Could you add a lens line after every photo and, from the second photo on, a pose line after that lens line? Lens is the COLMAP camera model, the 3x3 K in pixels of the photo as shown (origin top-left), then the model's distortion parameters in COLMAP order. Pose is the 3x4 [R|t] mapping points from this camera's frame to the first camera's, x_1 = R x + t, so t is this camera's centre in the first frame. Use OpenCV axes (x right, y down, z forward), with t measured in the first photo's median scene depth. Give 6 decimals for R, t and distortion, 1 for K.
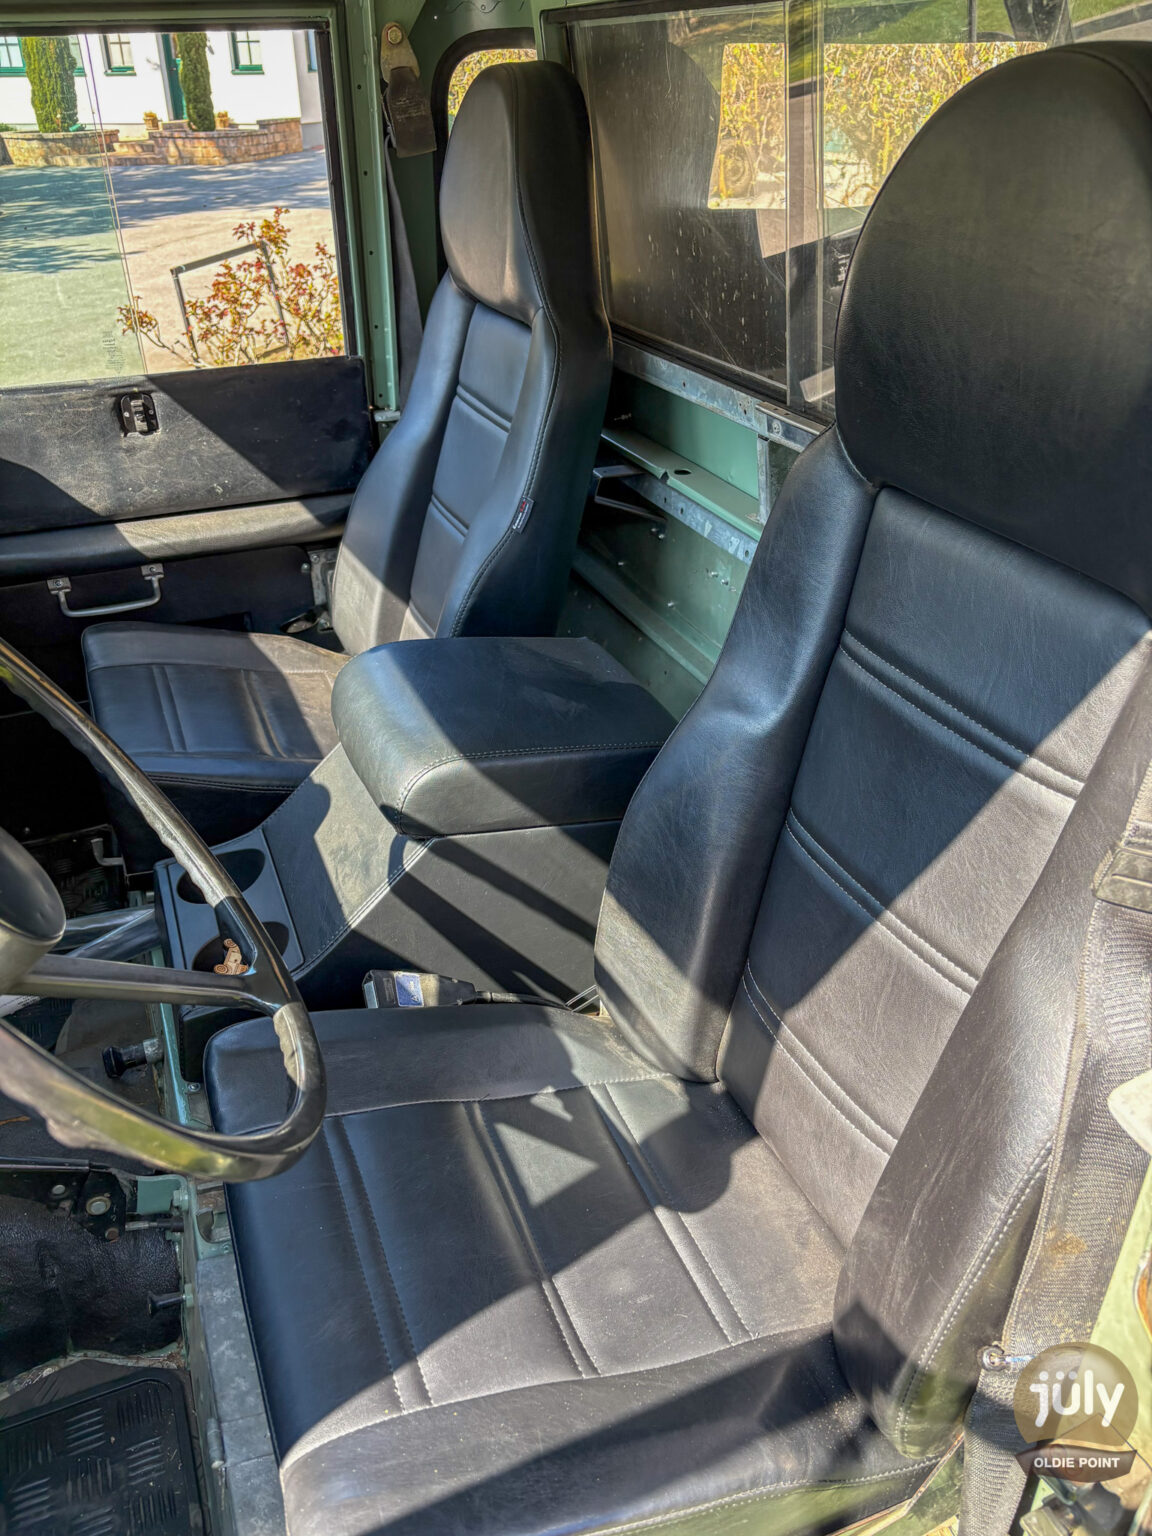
lens RADIAL K [[1172.1, 0, 576.0], [0, 1172.1, 768.0], [0, 0, 1]] dist [0.029241, -0.011820]
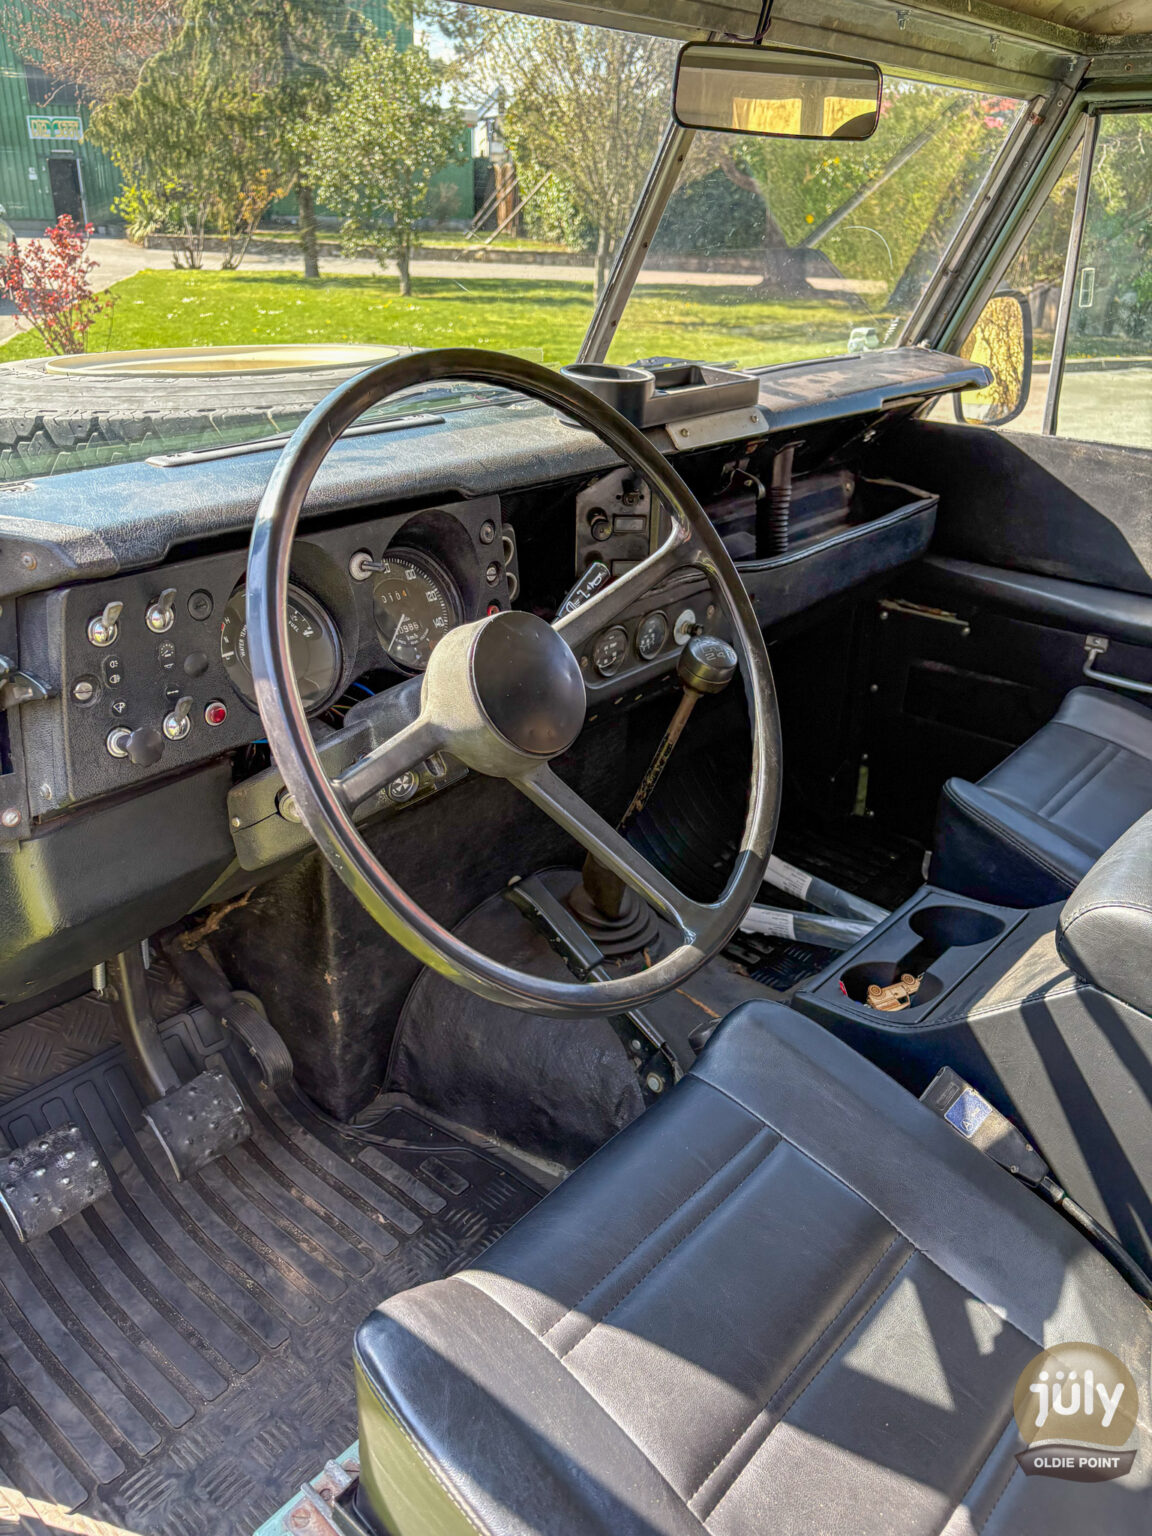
lens RADIAL K [[1172.1, 0, 576.0], [0, 1172.1, 768.0], [0, 0, 1]] dist [0.029241, -0.011820]
pose [[0.445266, 0.401790, -0.800189, 0.322855], [-0.470614, 0.865292, 0.172605, -0.046004], [0.761749, 0.299725, 0.574373, 0.195680]]
